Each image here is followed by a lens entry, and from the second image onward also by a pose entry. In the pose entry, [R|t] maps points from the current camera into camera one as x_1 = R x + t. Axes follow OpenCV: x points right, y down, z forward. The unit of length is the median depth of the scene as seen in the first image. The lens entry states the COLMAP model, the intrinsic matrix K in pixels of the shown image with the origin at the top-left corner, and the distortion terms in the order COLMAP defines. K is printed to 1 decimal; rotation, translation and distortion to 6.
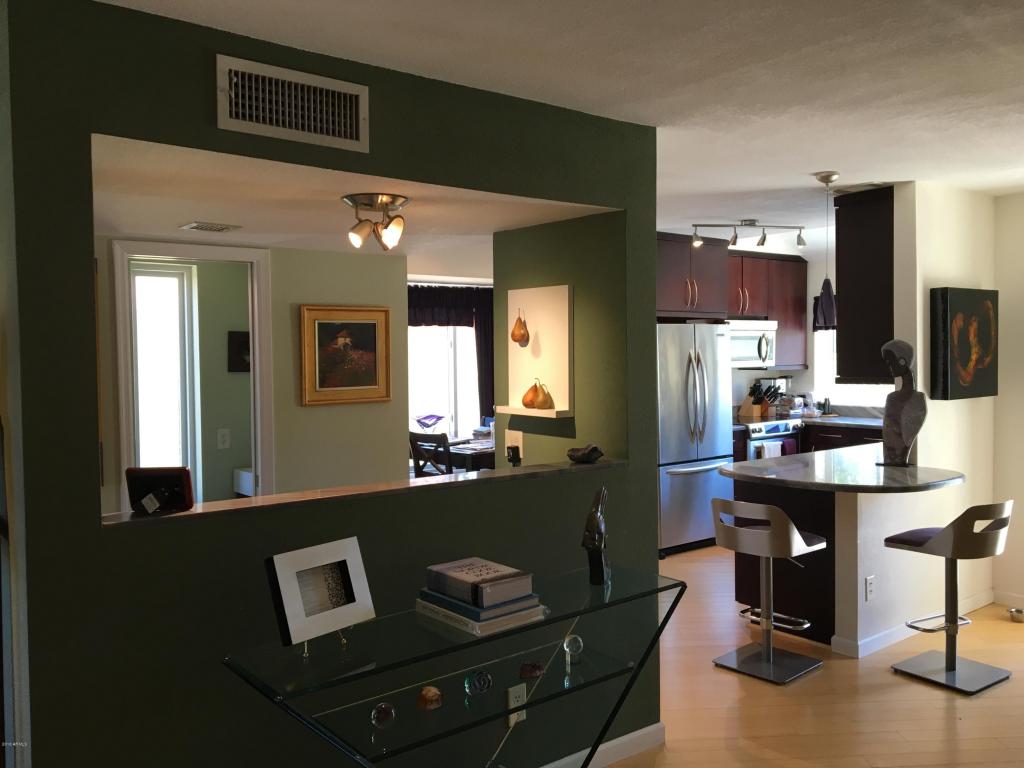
lens RADIAL K [[867.0, 0, 511.4], [0, 867.0, 381.9], [0, 0, 1]] dist [0.081696, -0.112372]
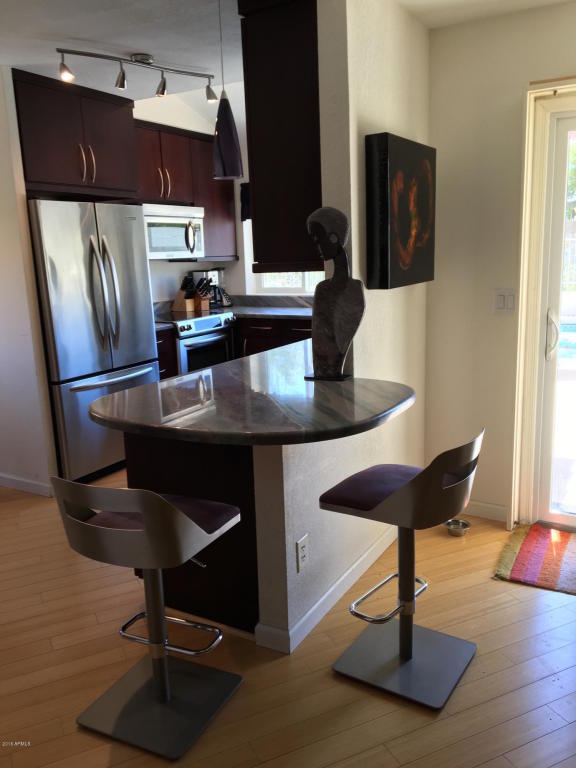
lens RADIAL K [[650.2, 0, 290.0], [0, 650.2, 385.4], [0, 0, 1]] dist [0.081696, -0.112372]
pose [[0.929156, -0.093756, 0.357601, 0.199059], [0.034424, 0.985046, 0.168815, 0.004281], [-0.368081, -0.144546, 0.918489, 0.479395]]
